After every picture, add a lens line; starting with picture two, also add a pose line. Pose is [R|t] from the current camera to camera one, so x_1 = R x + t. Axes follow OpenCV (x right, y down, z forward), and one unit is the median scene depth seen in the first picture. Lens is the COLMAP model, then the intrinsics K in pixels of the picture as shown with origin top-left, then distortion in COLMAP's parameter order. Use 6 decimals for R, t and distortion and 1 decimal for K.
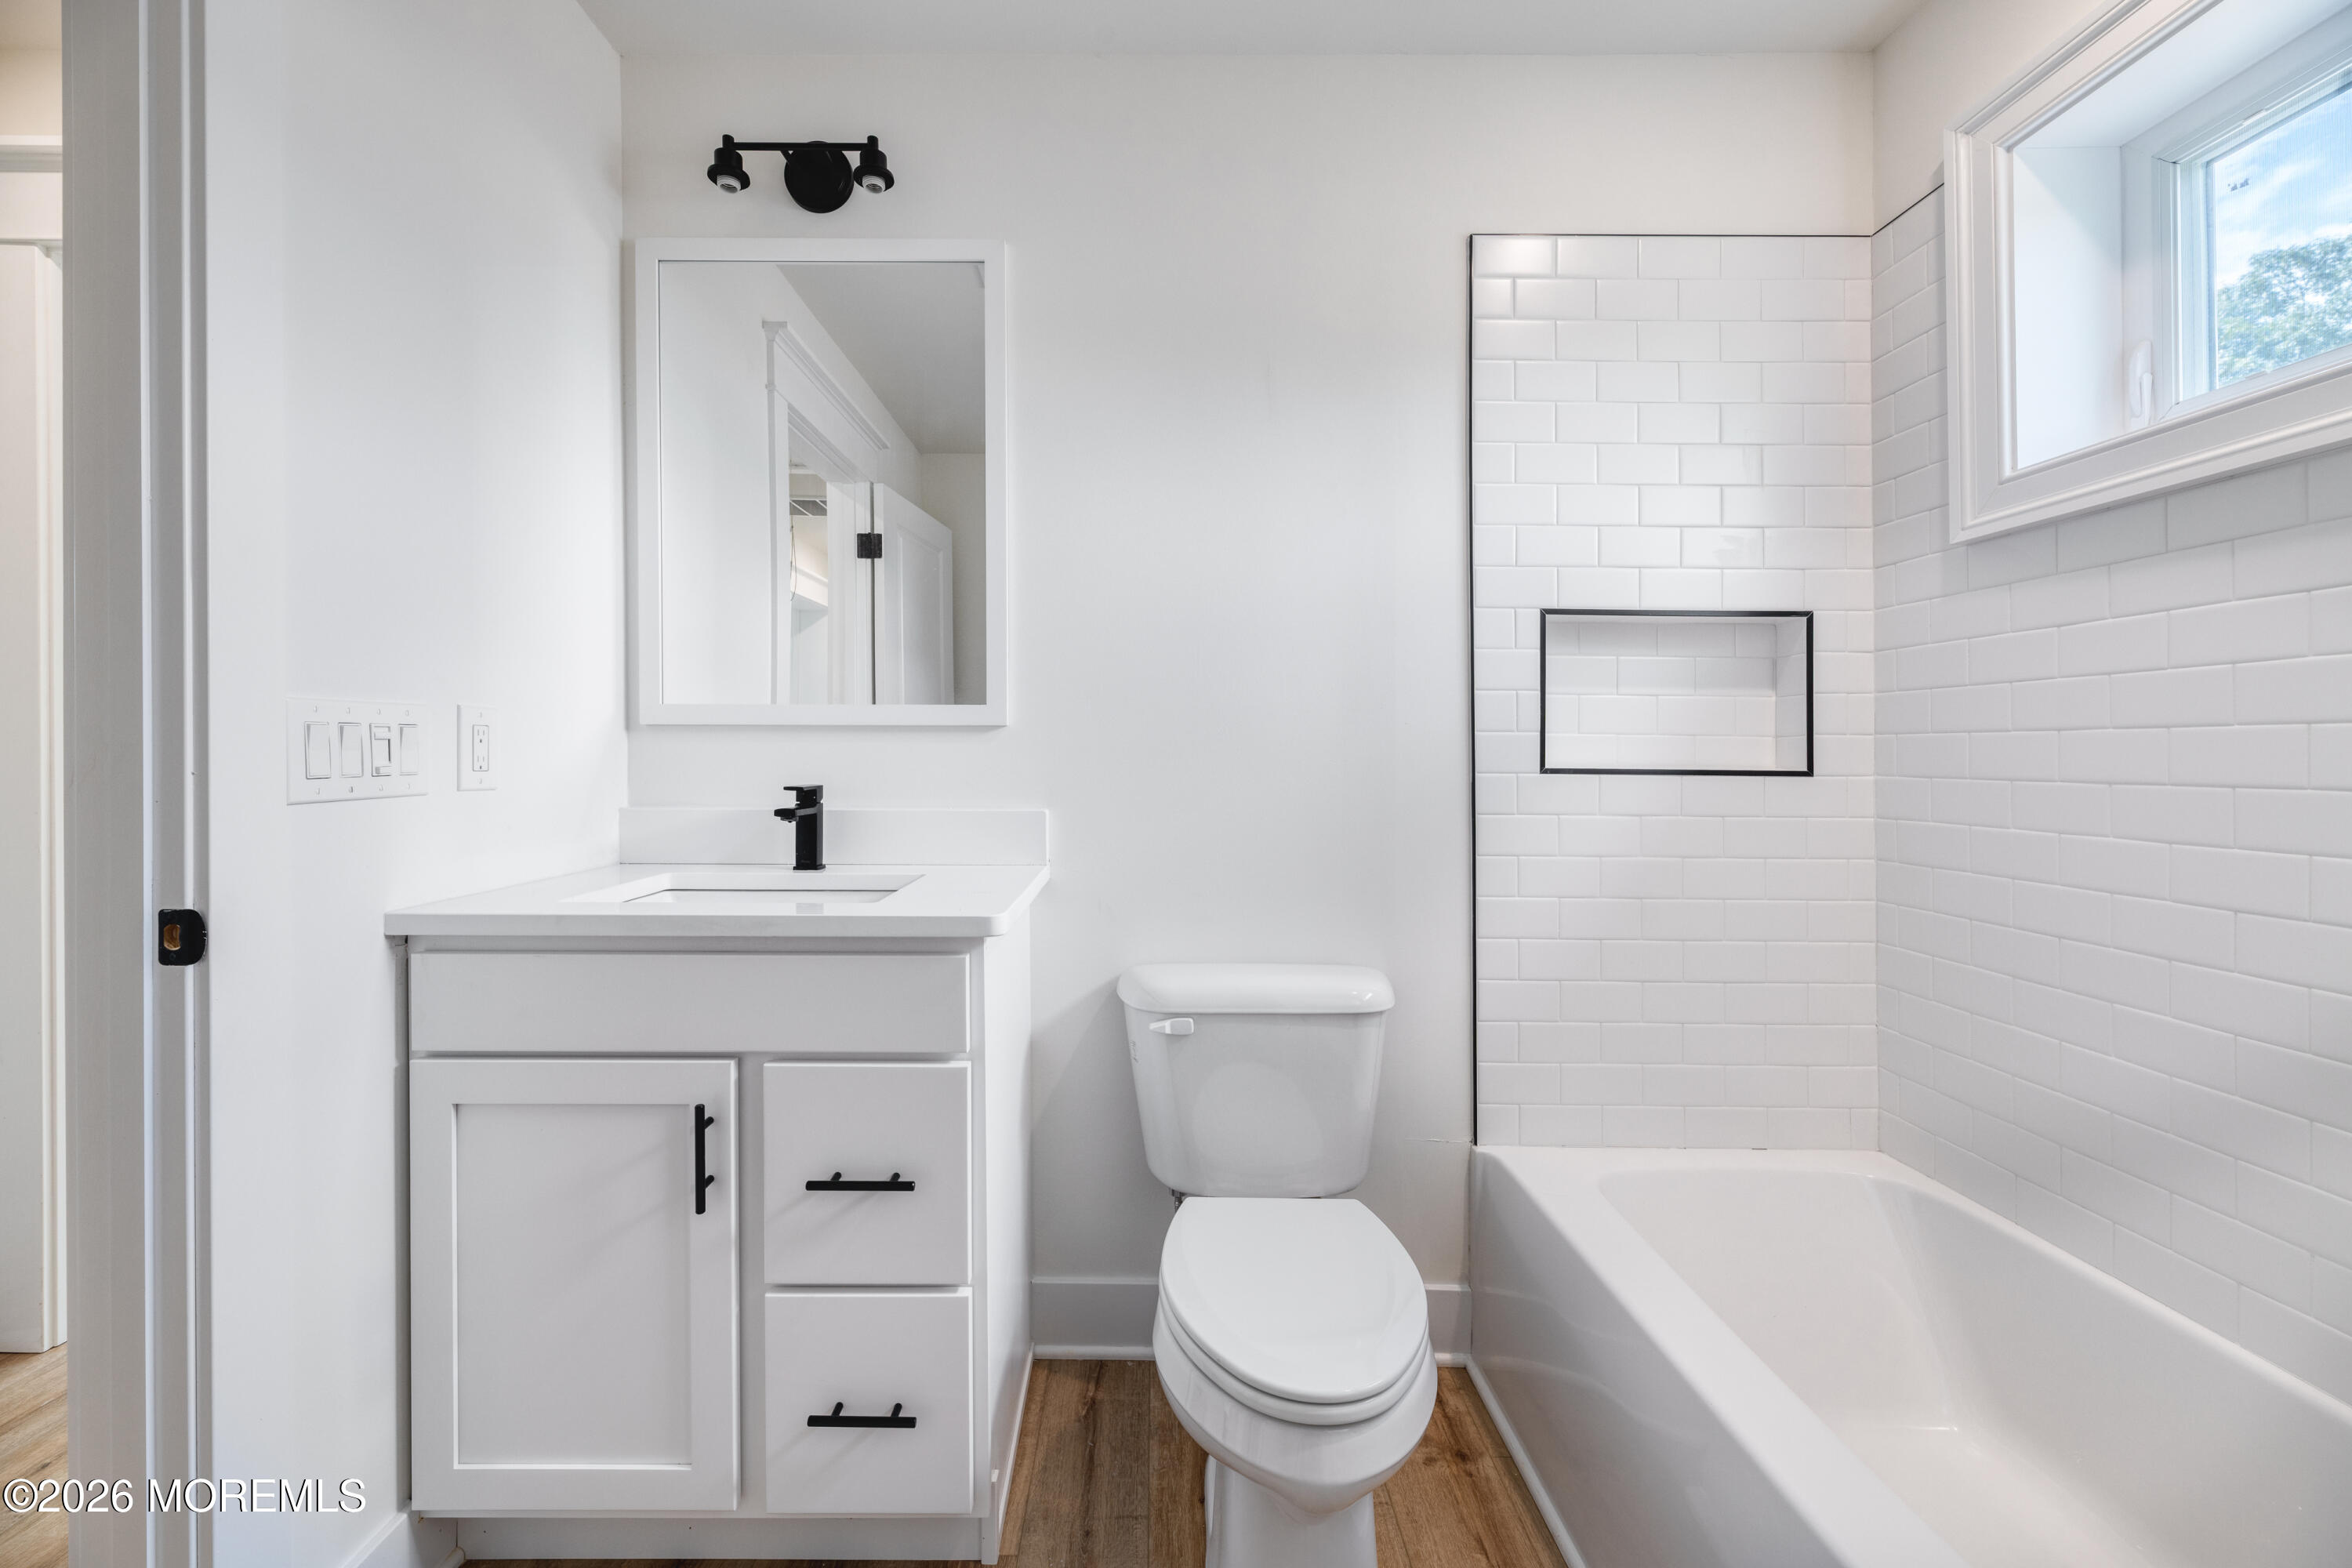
lens RADIAL K [[957.6, 0, 1168.8], [0, 957.6, 755.7], [0, 0, 1]] dist [0.000979, 0.000235]
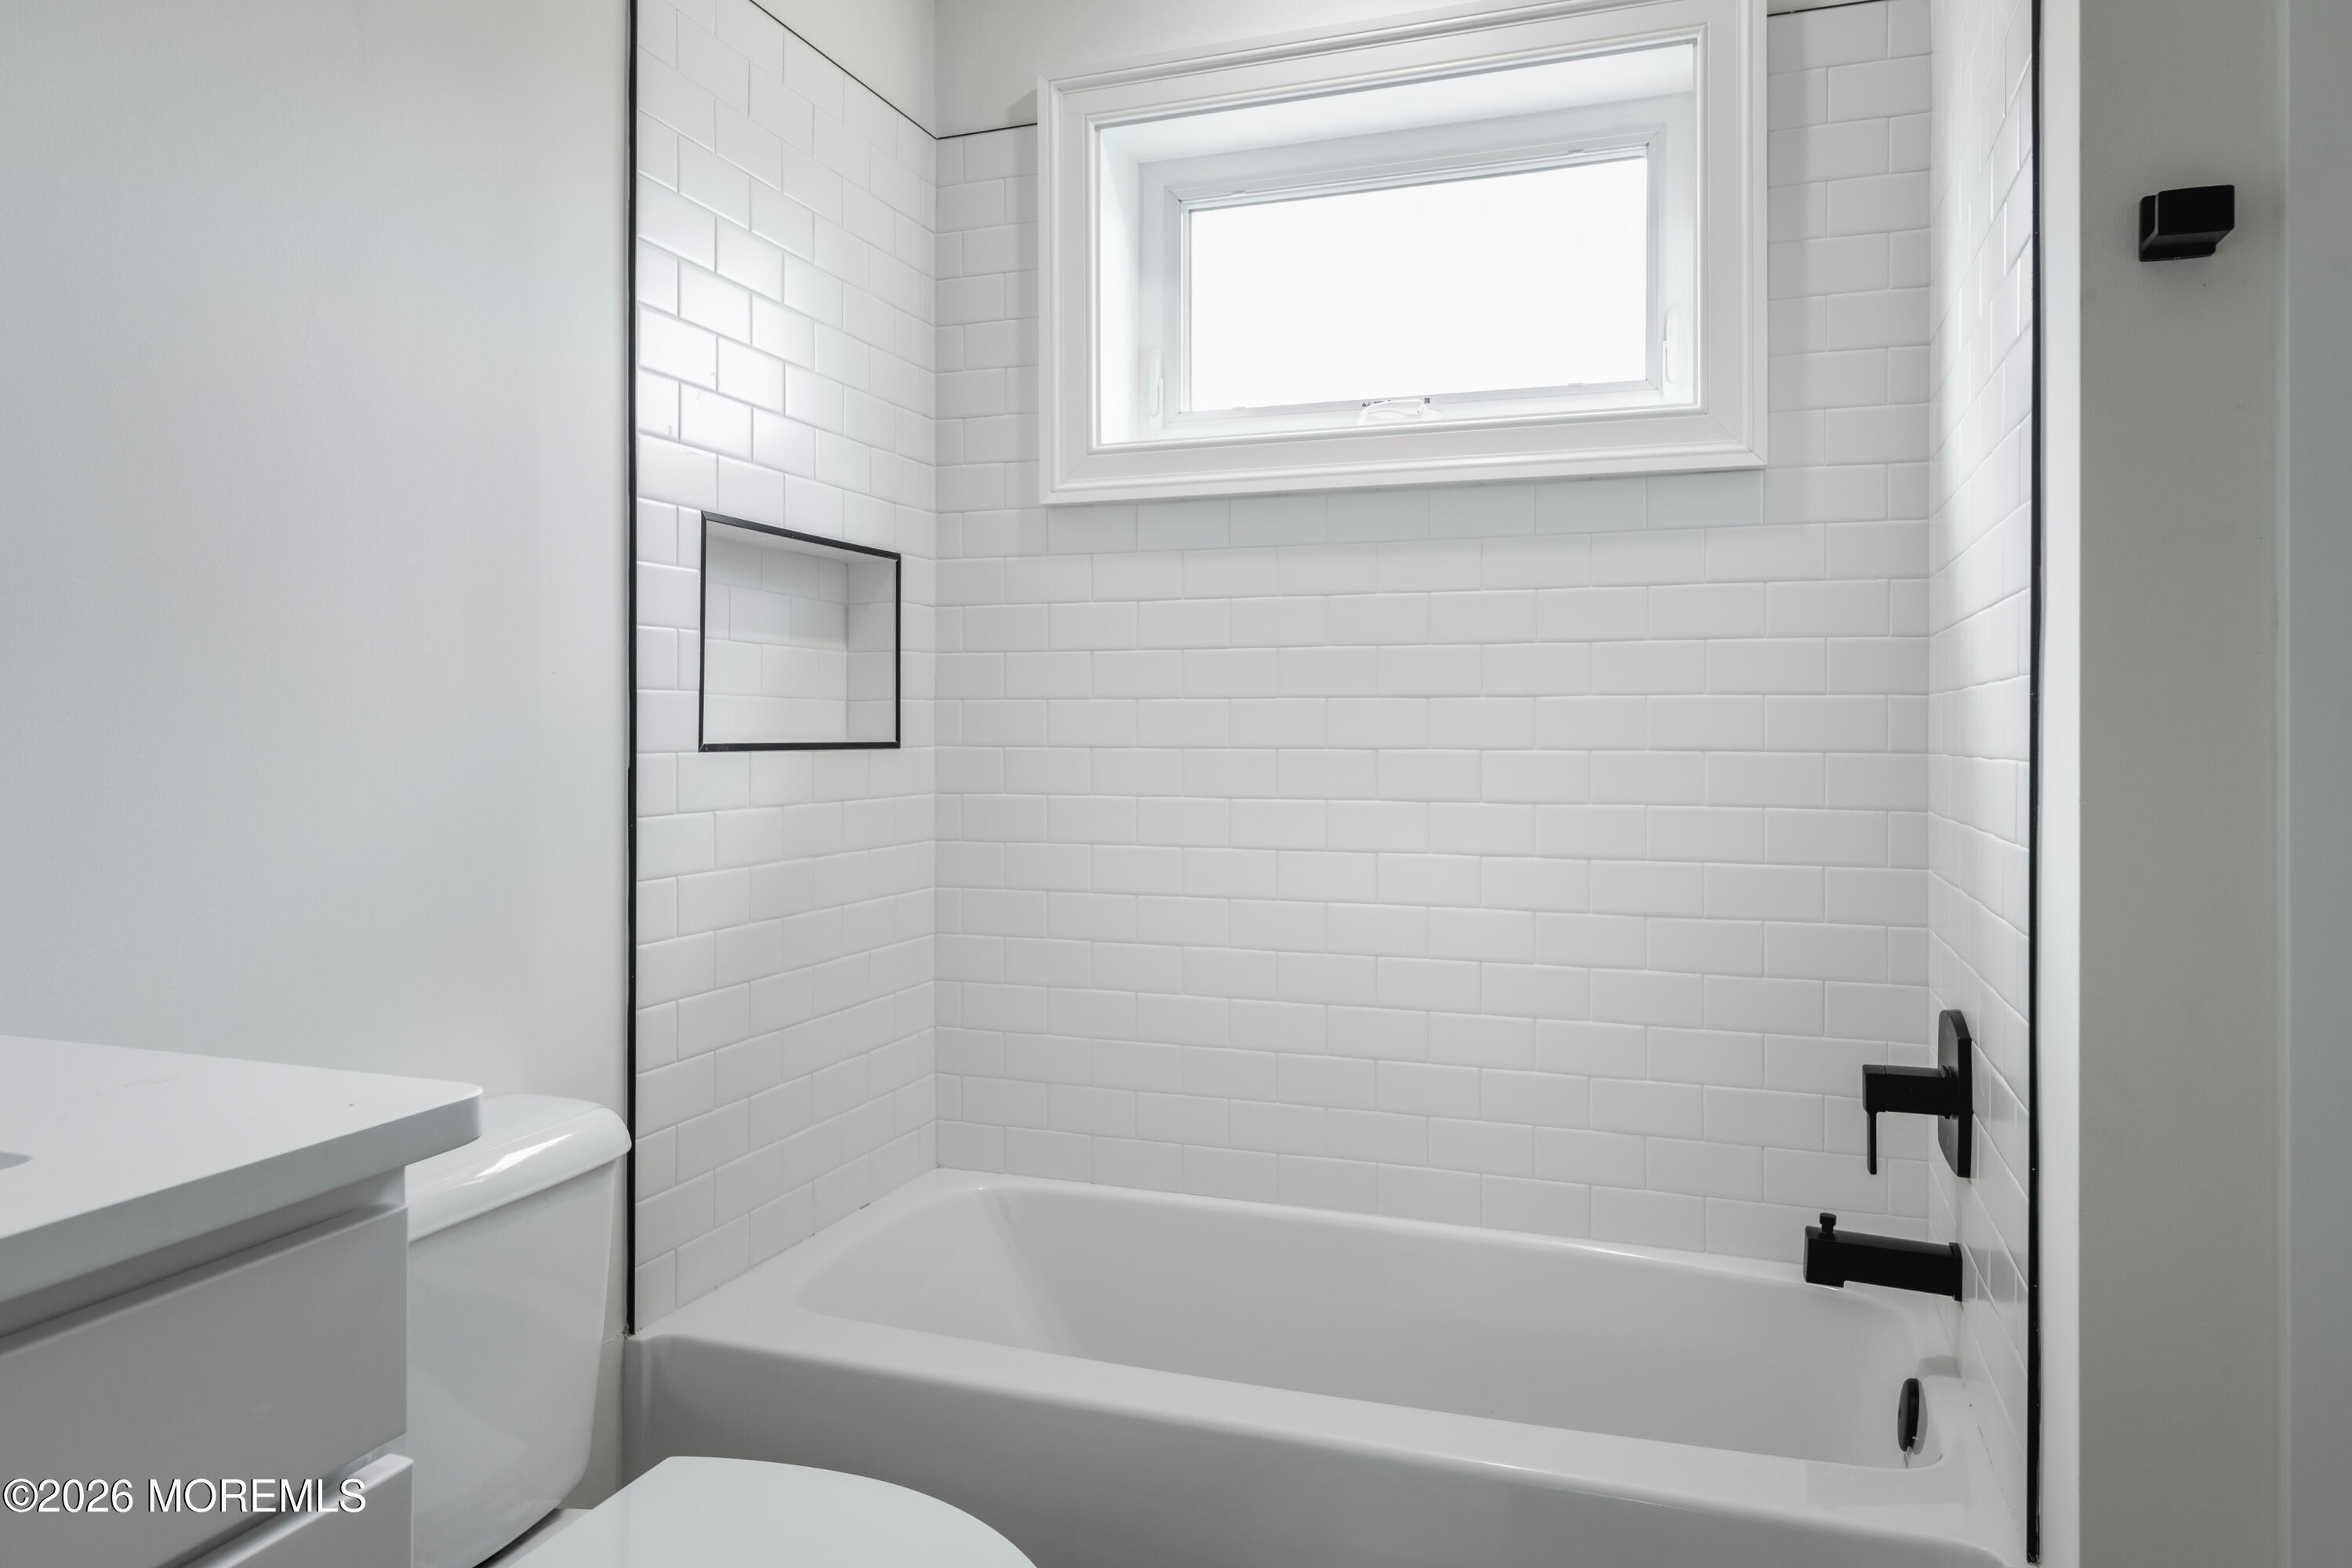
lens RADIAL K [[1506.1, 0, 1174.0], [0, 1506.1, 711.4], [0, 0, 1]] dist [-0.003075, -0.000082]
pose [[0.349114, 0.002656, 0.937077, -0.499256], [0.001428, 0.999993, -0.003367, -0.006193], [-0.937079, 0.002513, 0.349108, 0.308289]]
